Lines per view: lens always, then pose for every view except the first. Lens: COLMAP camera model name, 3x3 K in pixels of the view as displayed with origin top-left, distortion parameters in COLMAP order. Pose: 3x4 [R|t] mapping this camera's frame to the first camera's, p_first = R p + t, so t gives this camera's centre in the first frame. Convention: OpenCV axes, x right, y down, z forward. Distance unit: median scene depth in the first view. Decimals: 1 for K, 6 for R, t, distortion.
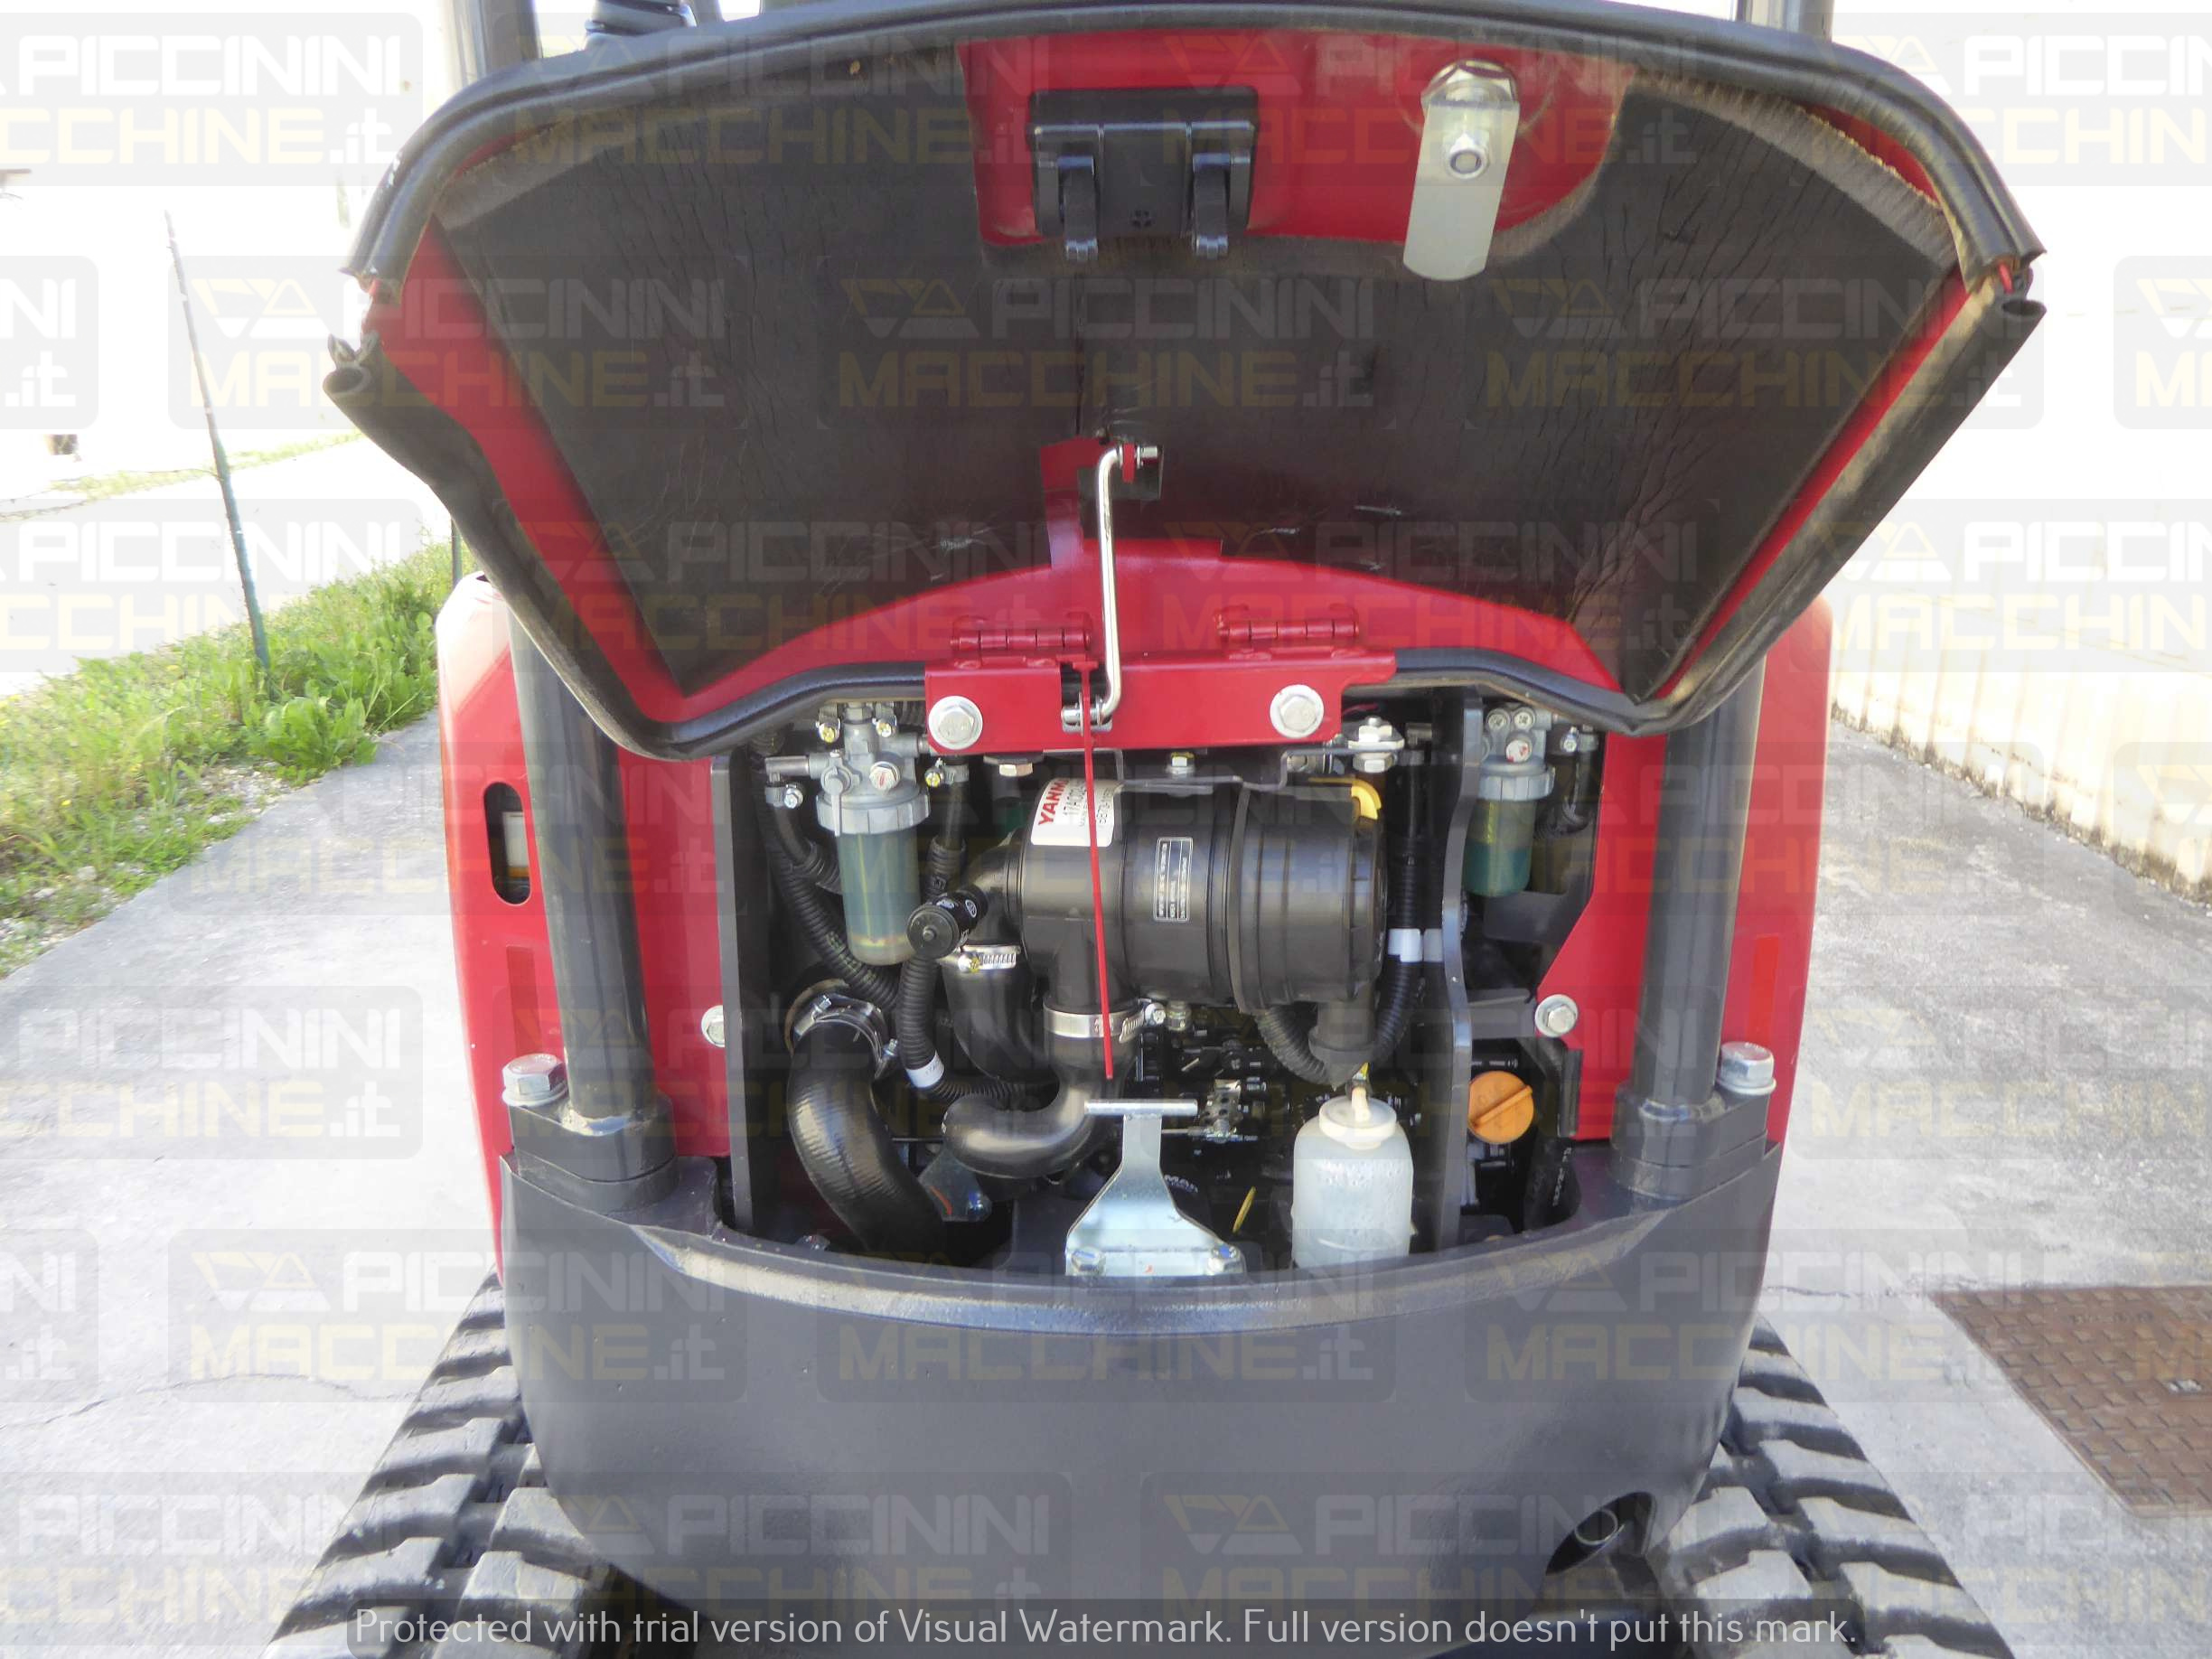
lens RADIAL K [[1604.0, 0, 1096.8], [0, 1604.0, 827.4], [0, 0, 1]] dist [-0.026762, -0.023527]
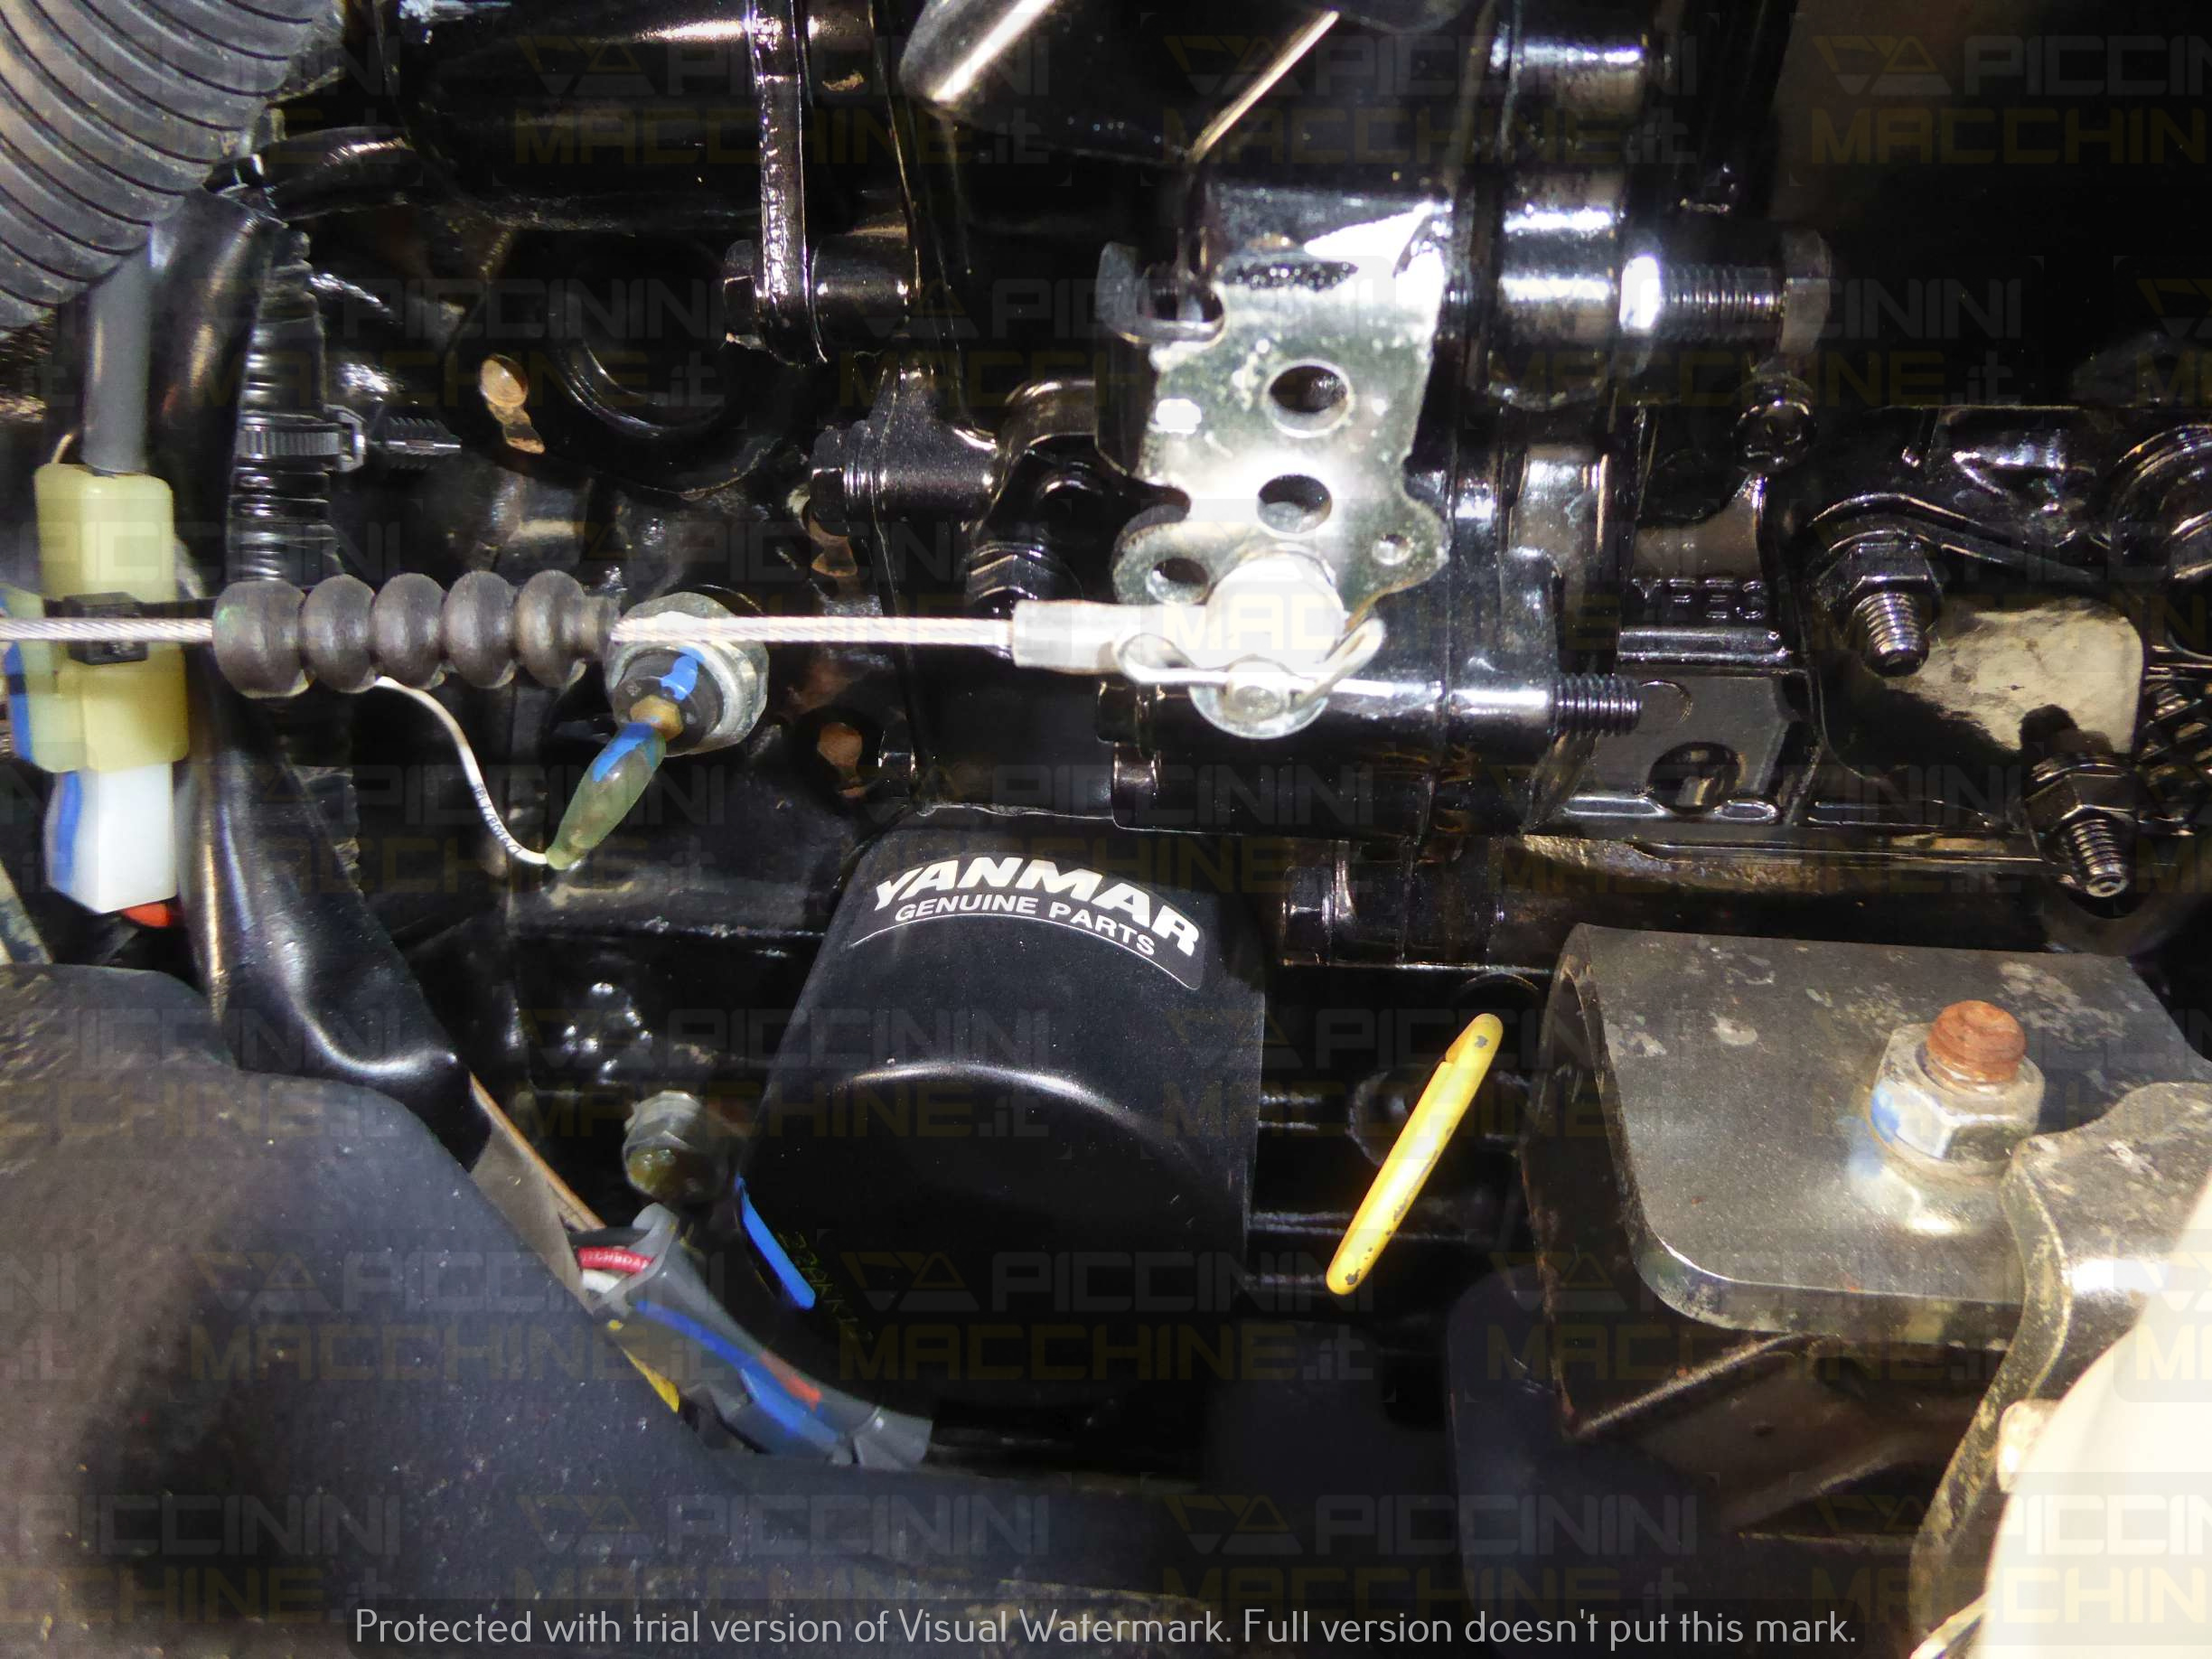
lens RADIAL K [[1604.0, 0, 1108.7], [0, 1604.0, 832.9], [0, 0, 1]] dist [-0.026762, -0.023527]
pose [[0.991277, 0.053606, -0.120397, 0.093085], [-0.015724, 0.955120, 0.295801, 0.190154], [0.130850, -0.291328, 0.947632, 0.997841]]
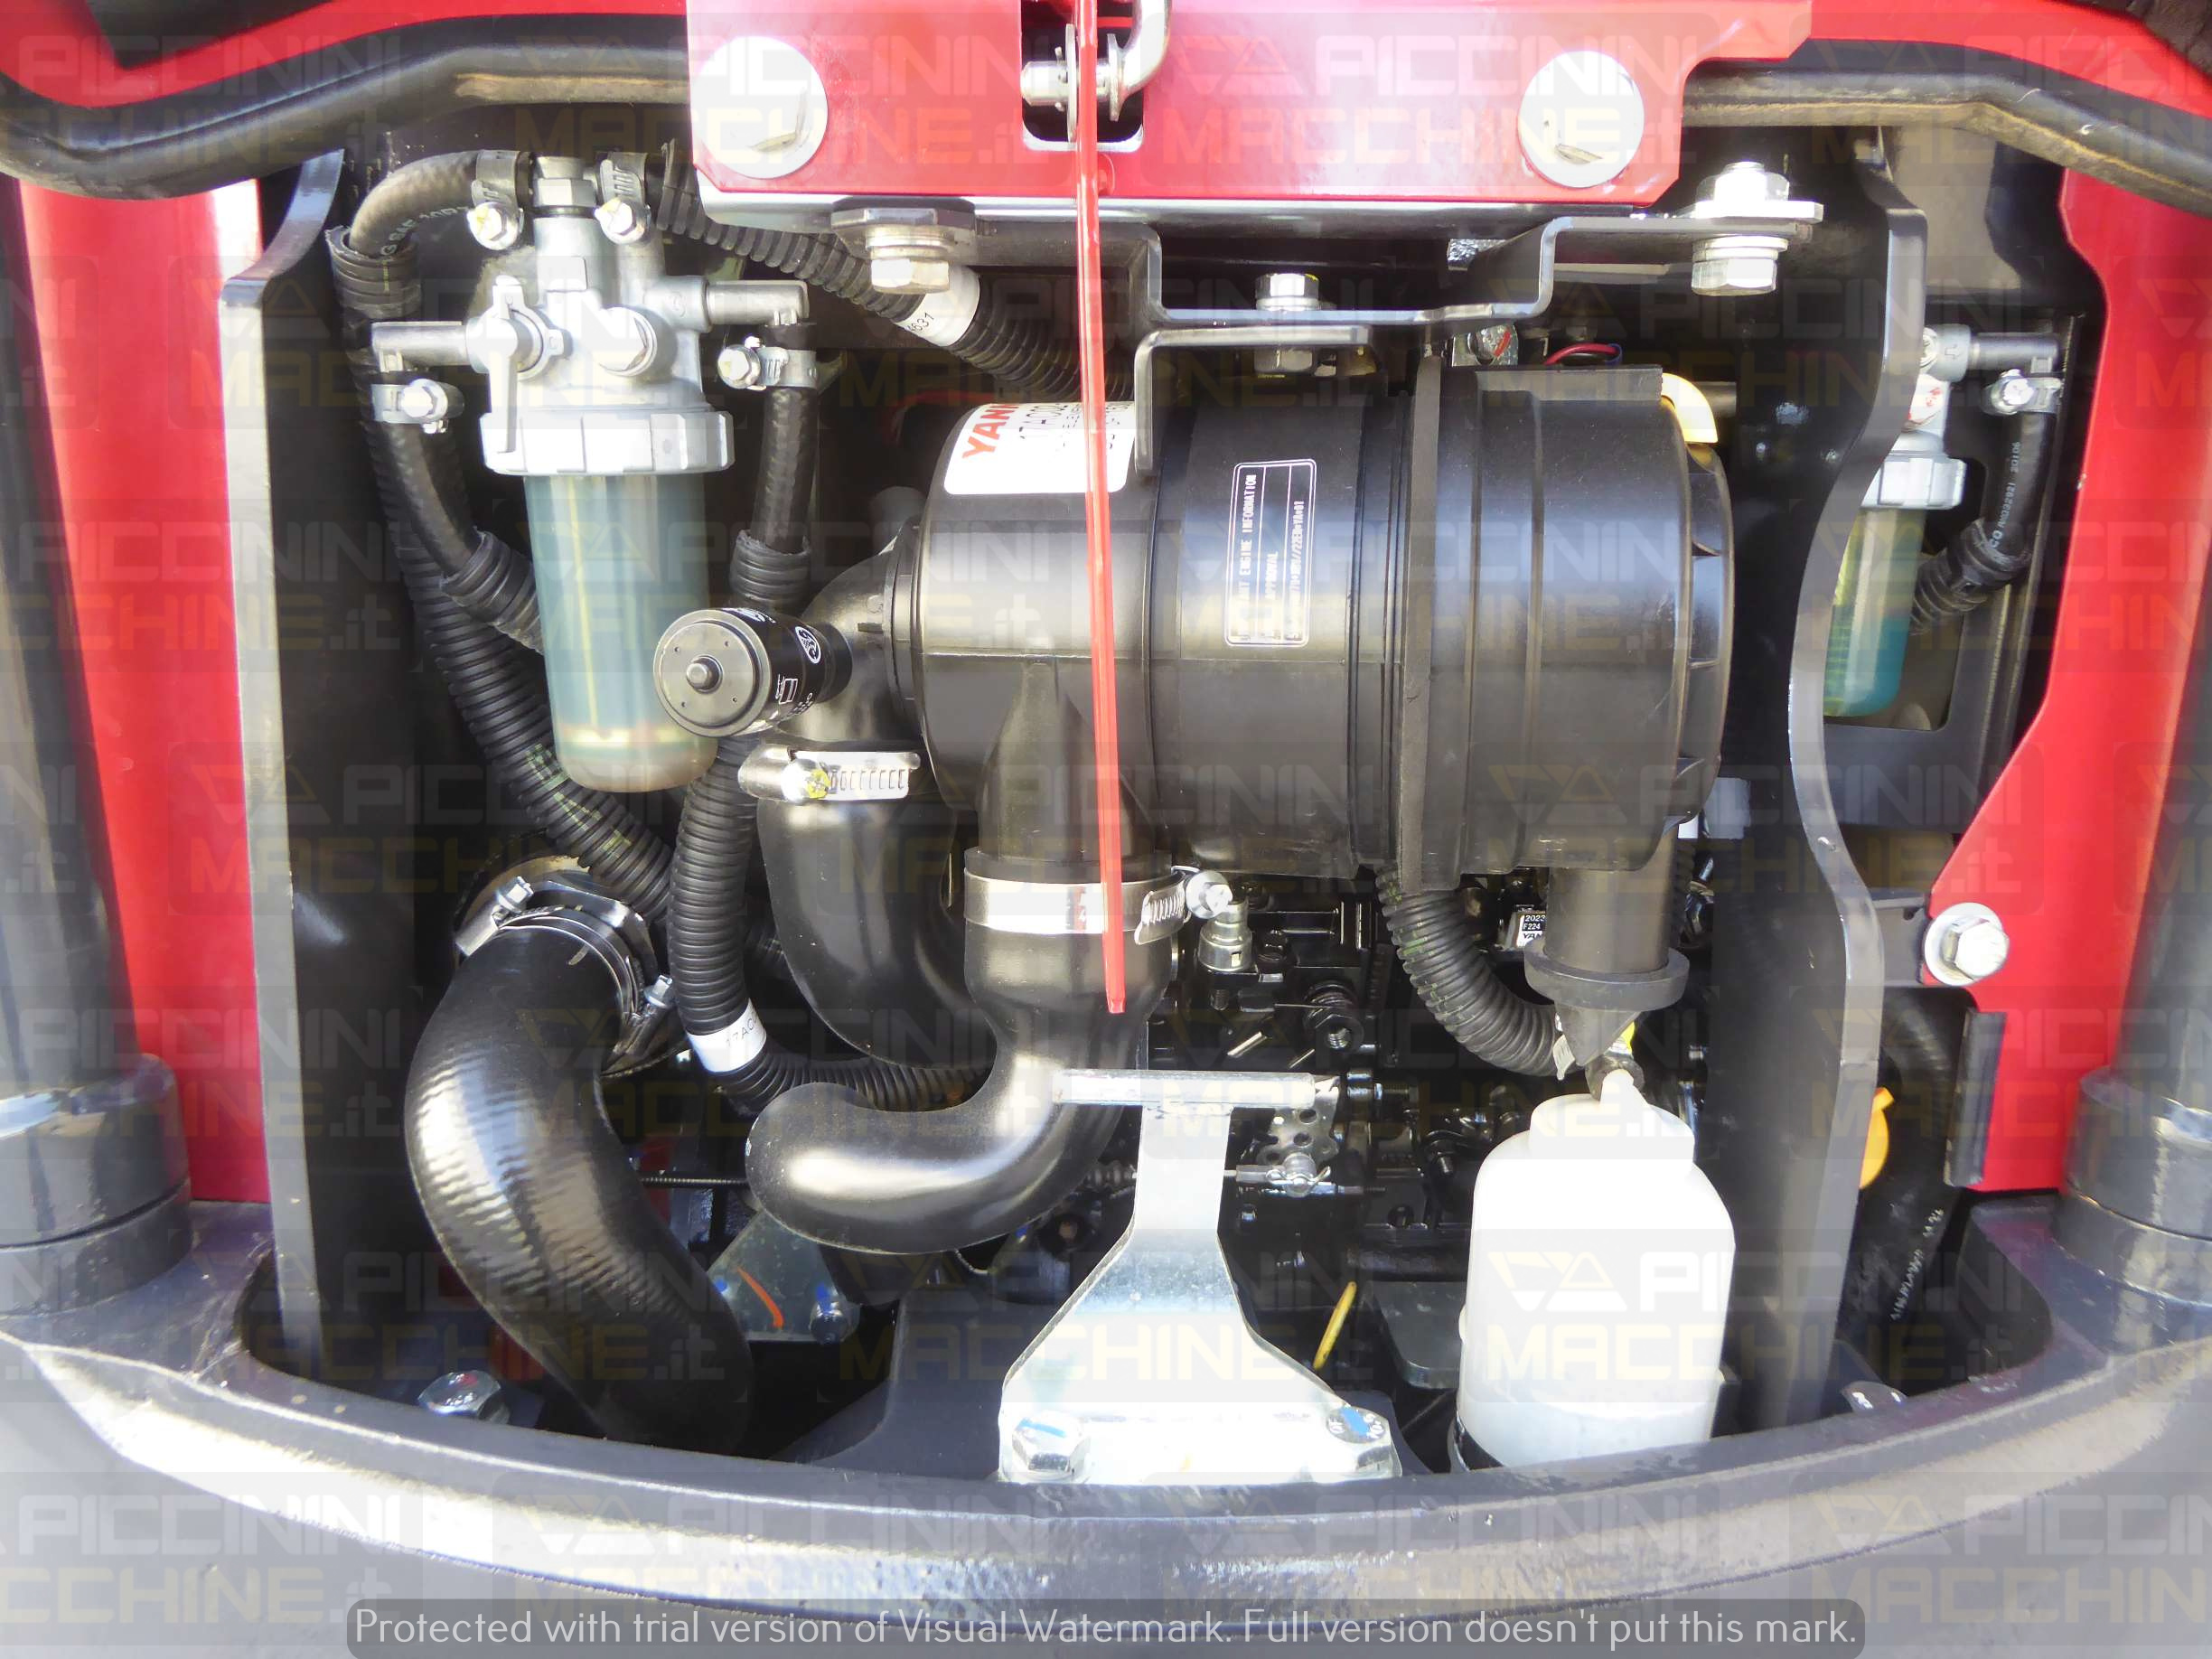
lens RADIAL K [[1604.0, 0, 1107.7], [0, 1604.0, 825.4], [0, 0, 1]] dist [-0.026762, -0.023527]
pose [[0.998767, 0.022802, 0.044094, -0.012733], [-0.020171, 0.998042, -0.059212, 0.122528], [-0.045358, 0.058250, 0.997271, 0.536018]]
